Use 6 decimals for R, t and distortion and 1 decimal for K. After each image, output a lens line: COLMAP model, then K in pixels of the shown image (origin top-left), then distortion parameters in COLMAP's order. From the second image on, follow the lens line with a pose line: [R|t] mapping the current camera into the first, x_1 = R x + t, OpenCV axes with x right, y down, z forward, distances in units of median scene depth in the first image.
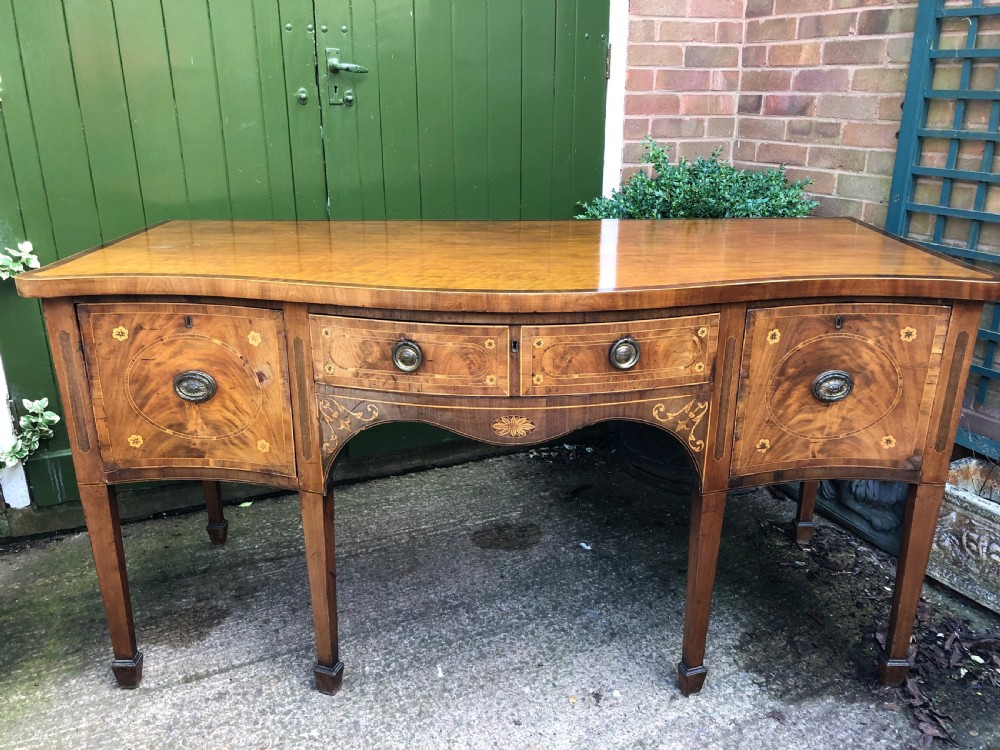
lens RADIAL K [[820.4, 0, 502.6], [0, 820.4, 364.9], [0, 0, 1]] dist [0.013235, 0.000106]
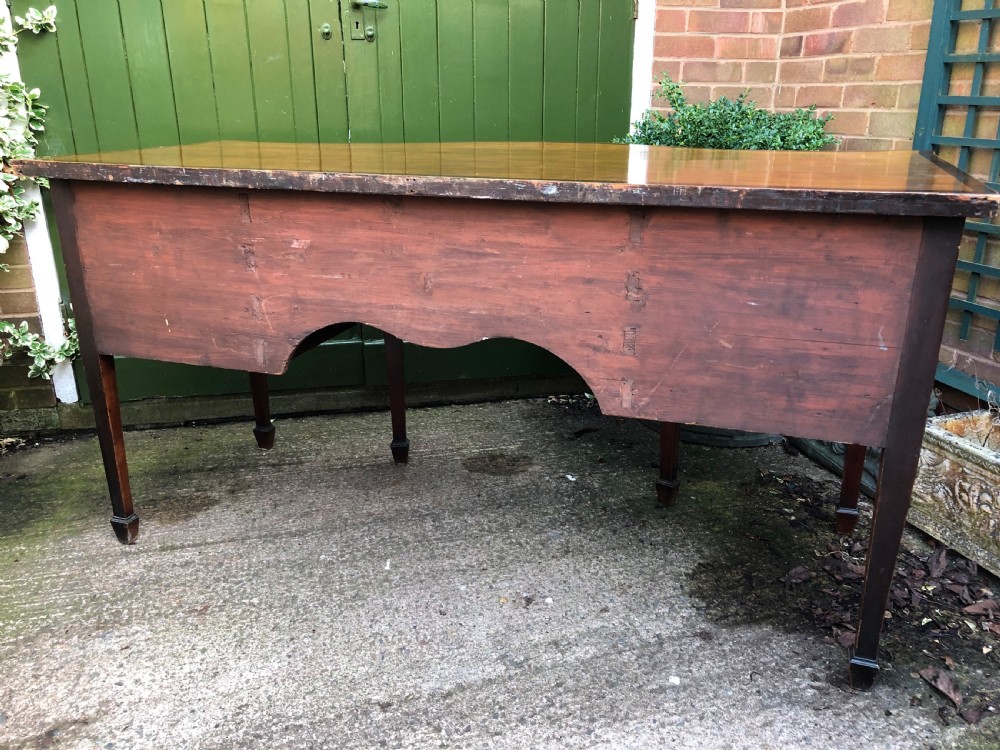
lens RADIAL K [[816.6, 0, 502.0], [0, 816.6, 367.1], [0, 0, 1]] dist [0.019454, -0.008130]
pose [[0.983779, 0.056838, -0.170140, 0.259470], [-0.057659, 0.998336, 0.000119, 0.130211], [0.169864, 0.009693, 0.985420, 0.002654]]
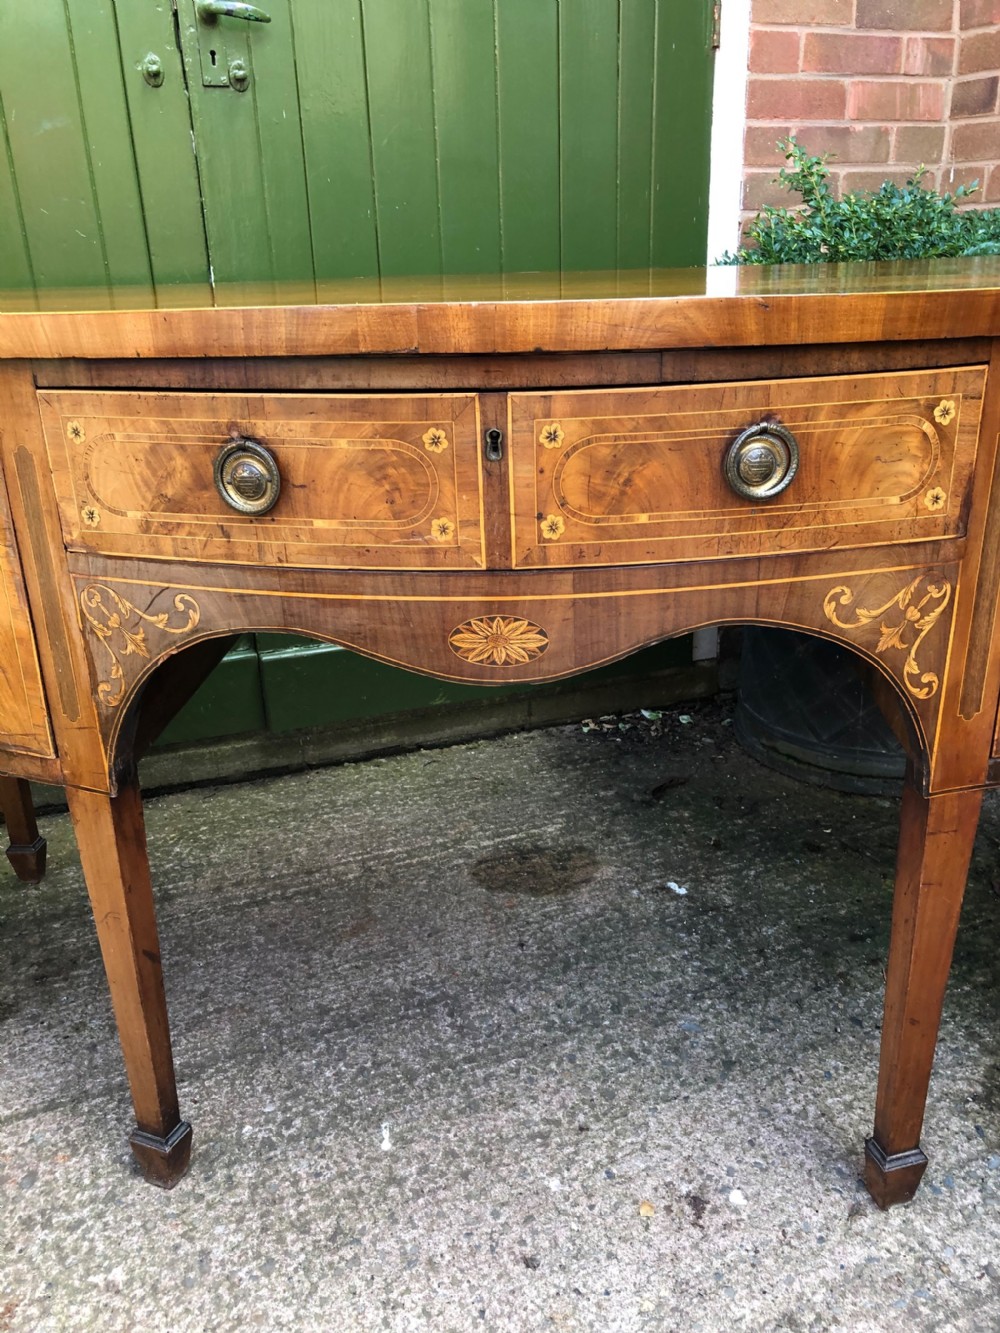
lens RADIAL K [[1093.5, 0, 505.4], [0, 1093.5, 660.5], [0, 0, 1]] dist [-0.020578, 0.063007]
pose [[0.997979, -0.006528, -0.063202, 0.048451], [0.008792, 0.999327, 0.035614, 0.059842], [0.062927, -0.036097, 0.997365, 0.386447]]
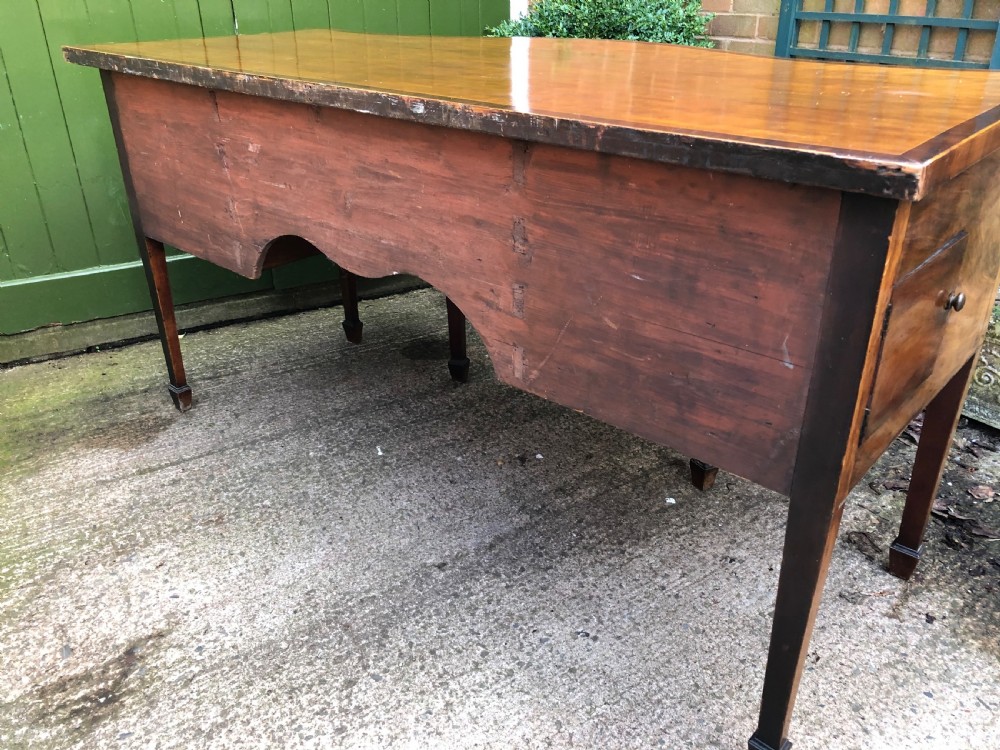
lens RADIAL K [[816.2, 0, 494.9], [0, 816.2, 359.5], [0, 0, 1]] dist [0.037604, -0.037912]
pose [[0.995057, -0.052722, 0.084159, -0.009027], [0.042348, 0.991796, 0.120615, 0.144220], [-0.089828, -0.116455, 0.989126, -0.088731]]
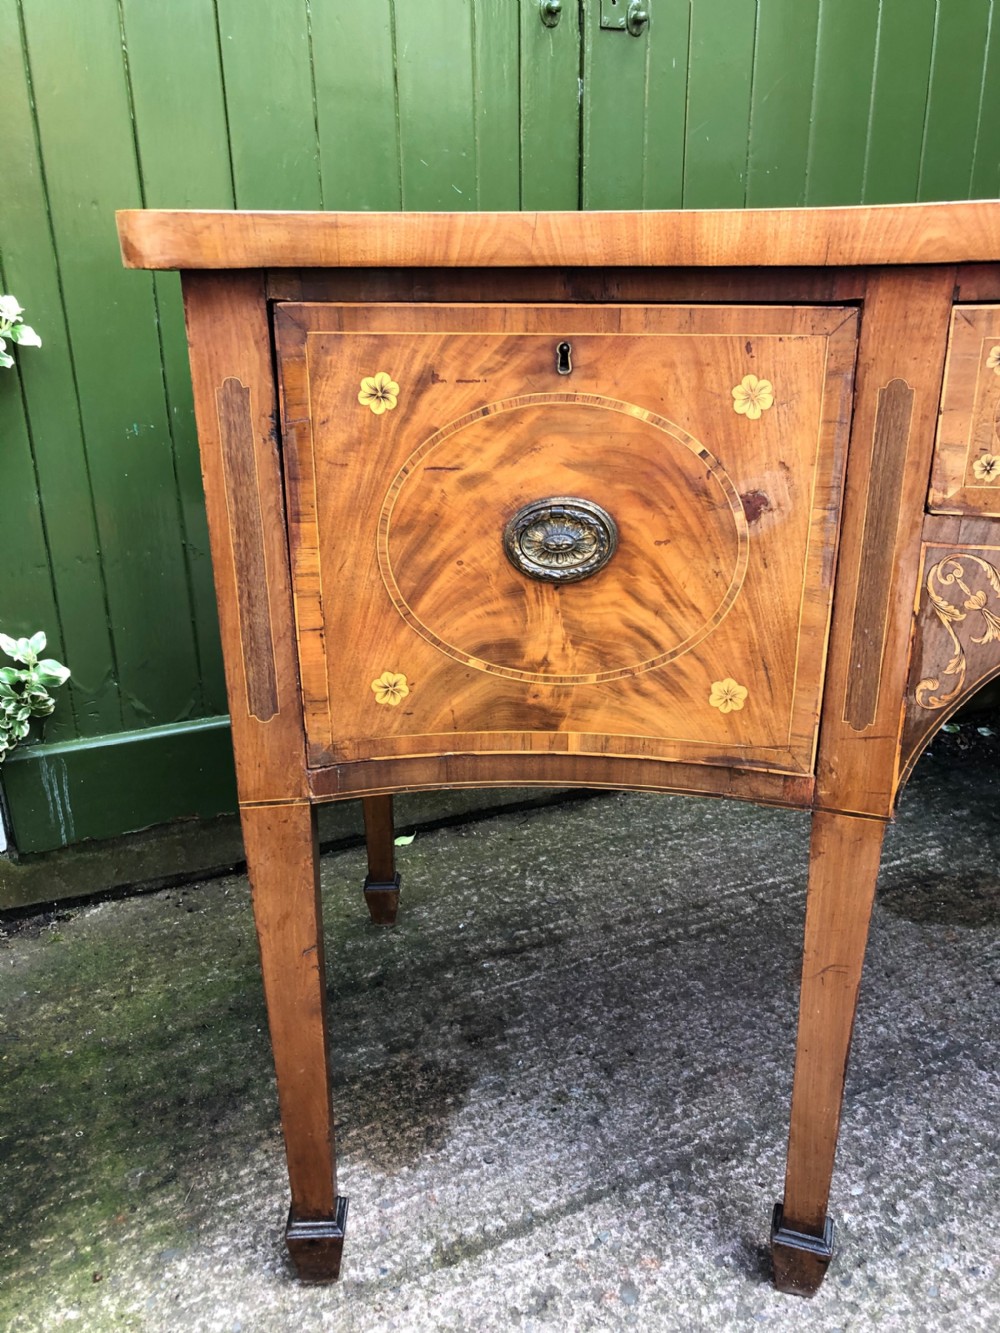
lens RADIAL K [[1088.6, 0, 510.1], [0, 1088.6, 653.4], [0, 0, 1]] dist [0.019454, -0.008130]
pose [[0.999819, -0.016680, 0.009184, -0.394326], [0.016607, 0.999830, 0.008008, 0.072656], [-0.009316, -0.007854, 0.999926, 0.487256]]
